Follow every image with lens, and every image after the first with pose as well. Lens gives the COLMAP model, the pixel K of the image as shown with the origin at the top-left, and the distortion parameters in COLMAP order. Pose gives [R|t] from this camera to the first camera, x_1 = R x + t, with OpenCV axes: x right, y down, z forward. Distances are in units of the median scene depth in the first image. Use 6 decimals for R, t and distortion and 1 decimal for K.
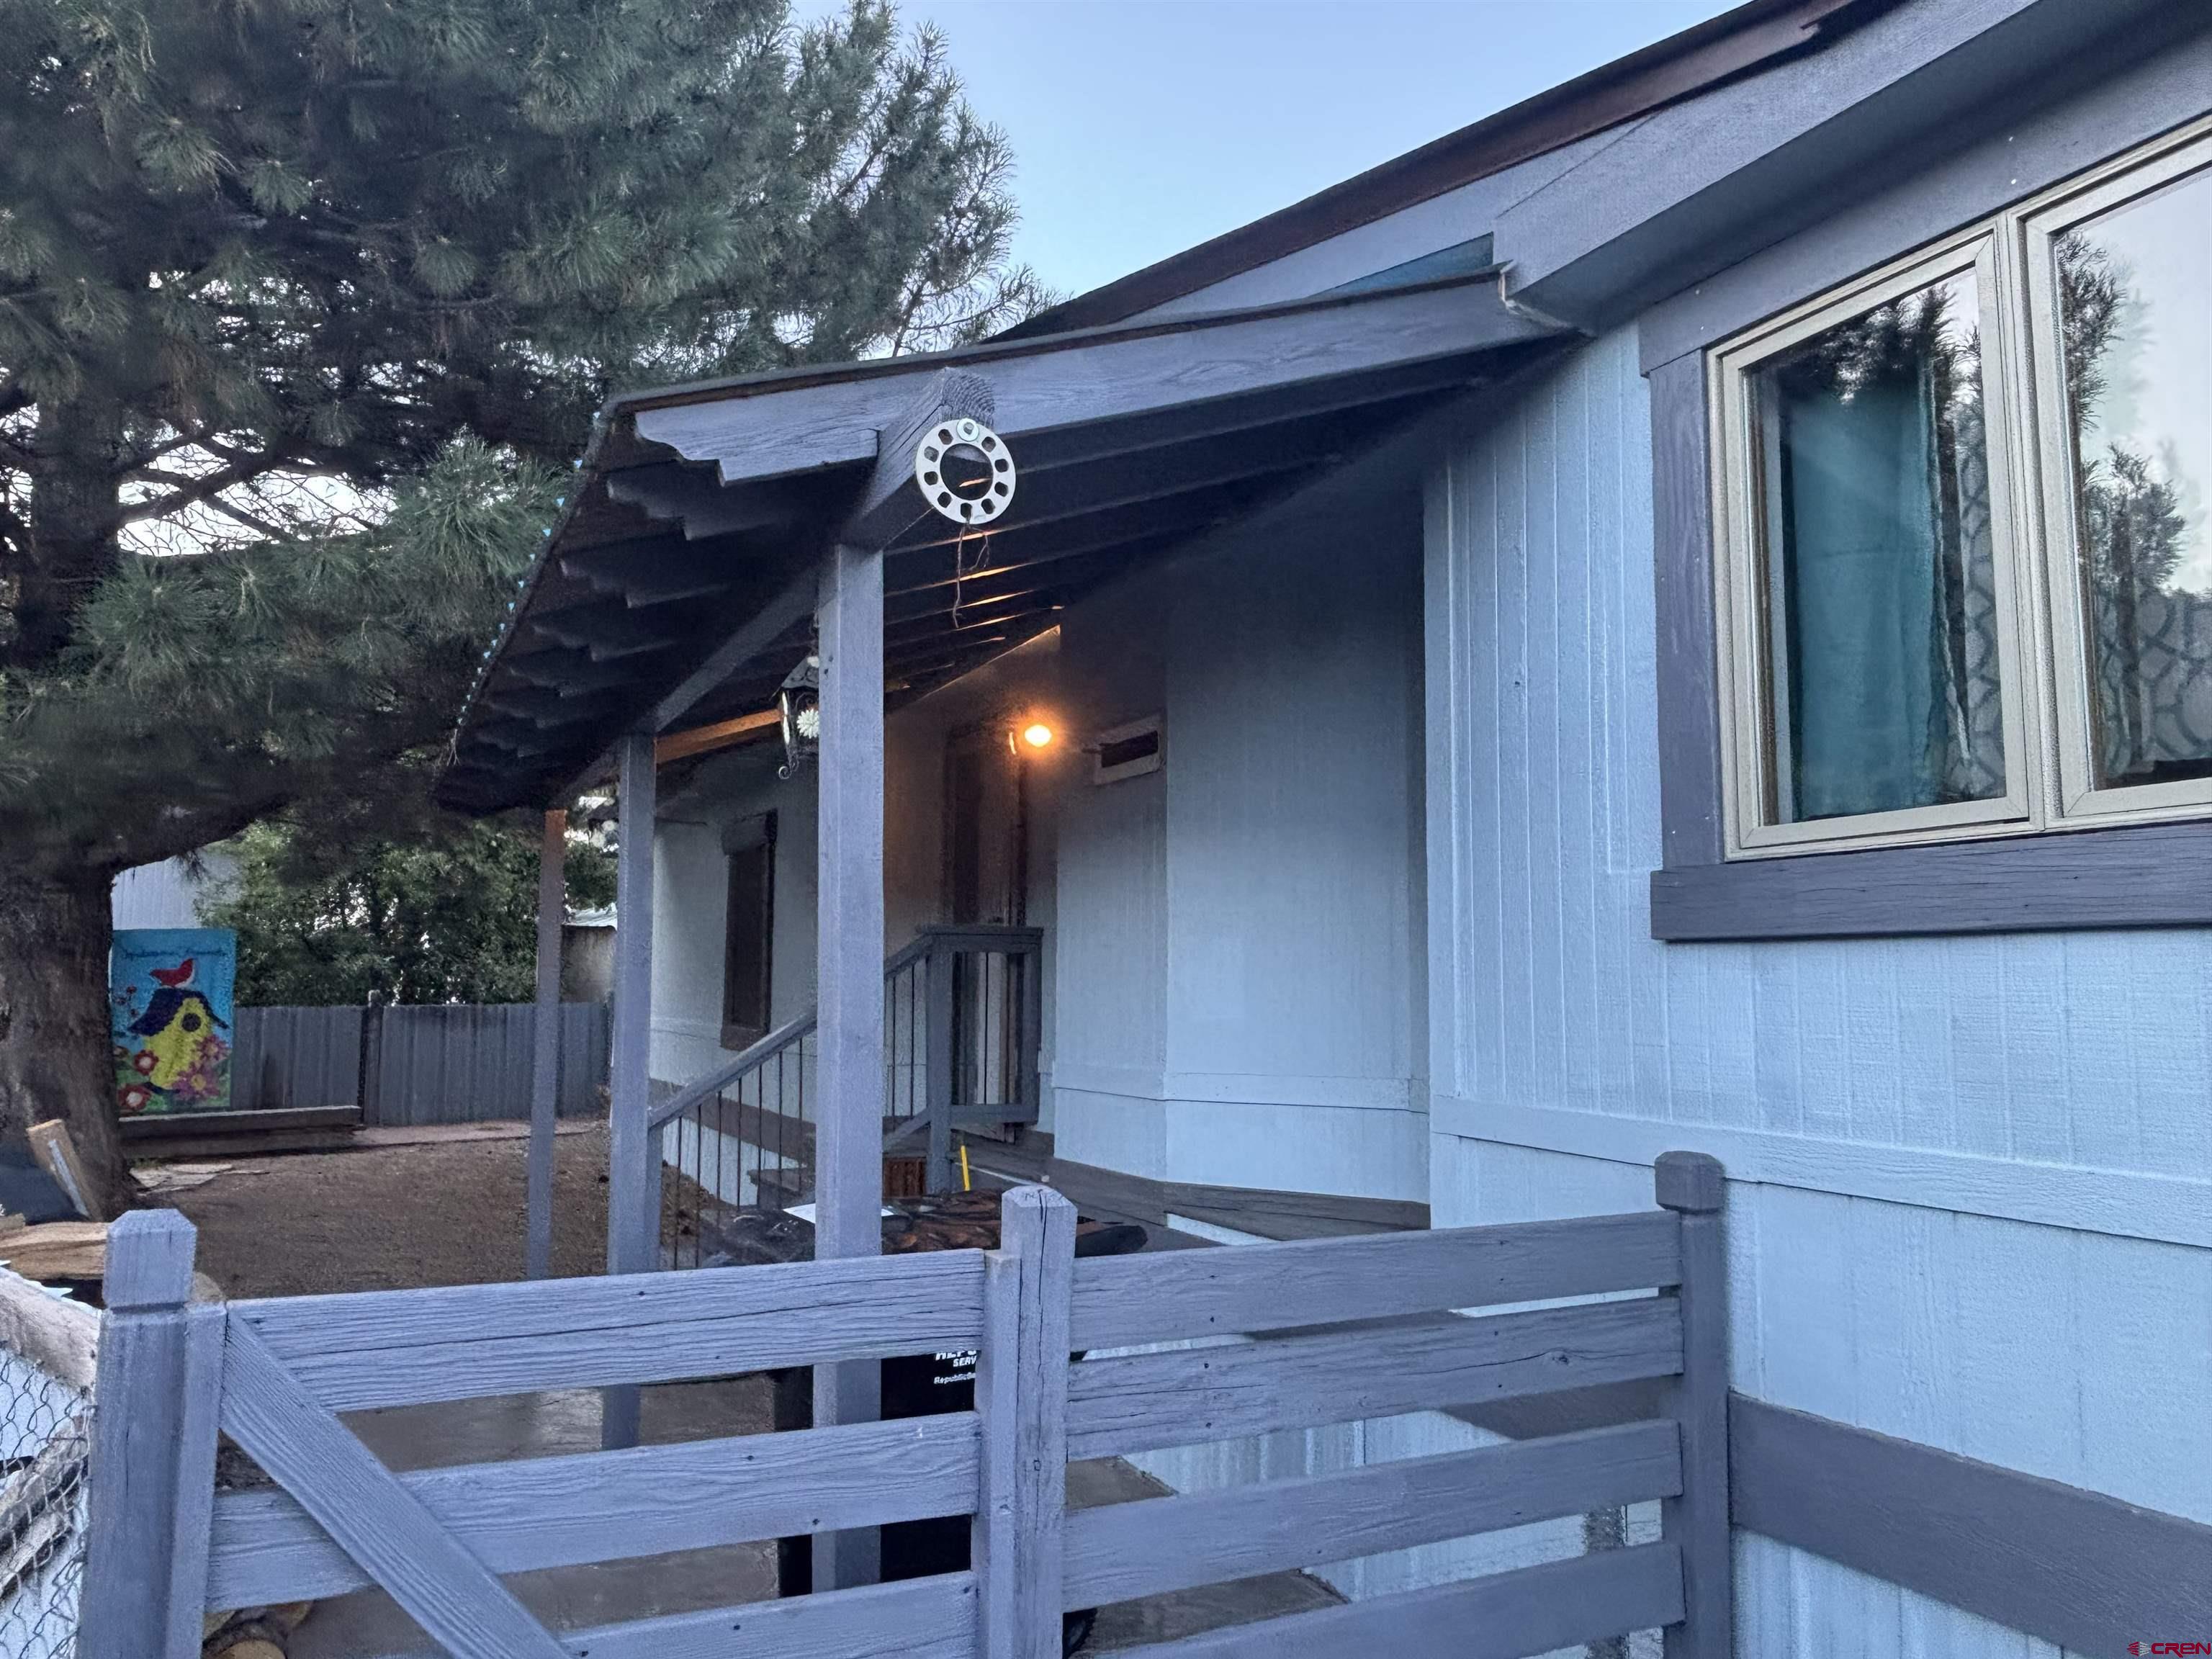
lens RADIAL K [[1569.6, 0, 1161.0], [0, 1569.6, 833.1], [0, 0, 1]] dist [-0.010730, -0.005181]
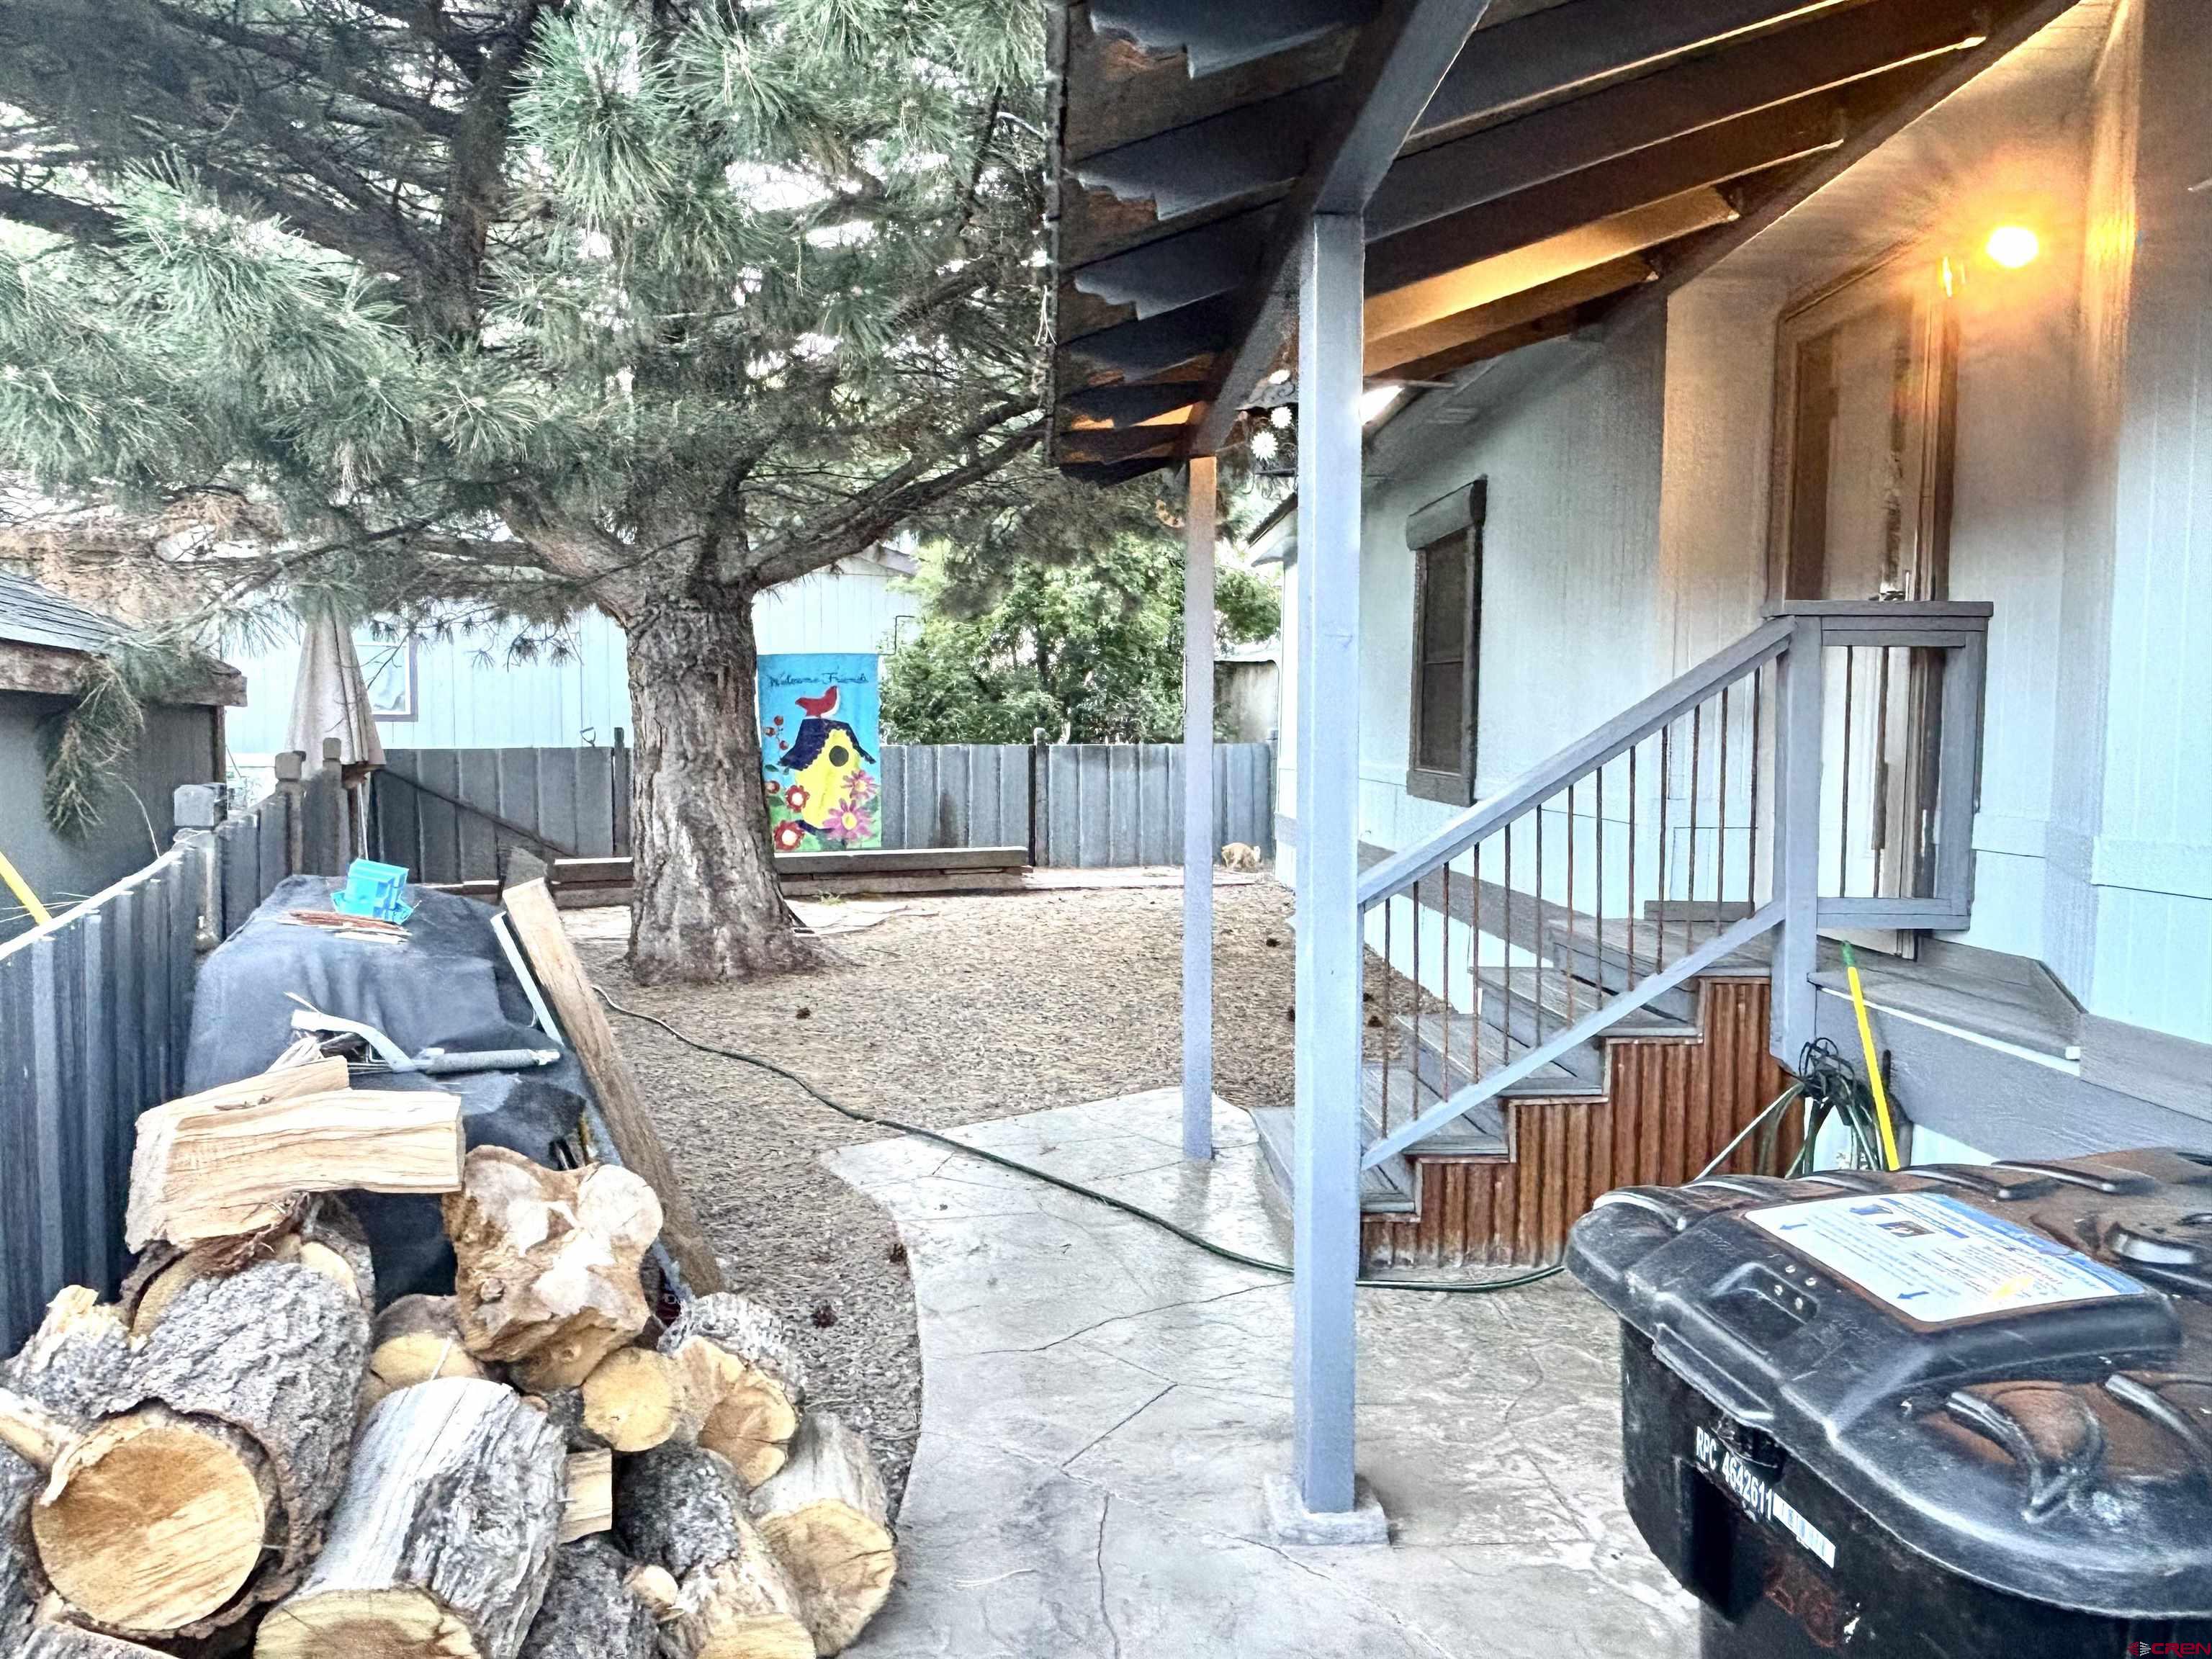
lens RADIAL K [[1533.5, 0, 1111.8], [0, 1533.5, 840.2], [0, 0, 1]] dist [0.070366, -0.106857]
pose [[0.905767, 0.033746, -0.422431, -0.095702], [0.036173, 0.987029, 0.156411, 0.035024], [0.422230, -0.156953, 0.892798, 0.257386]]
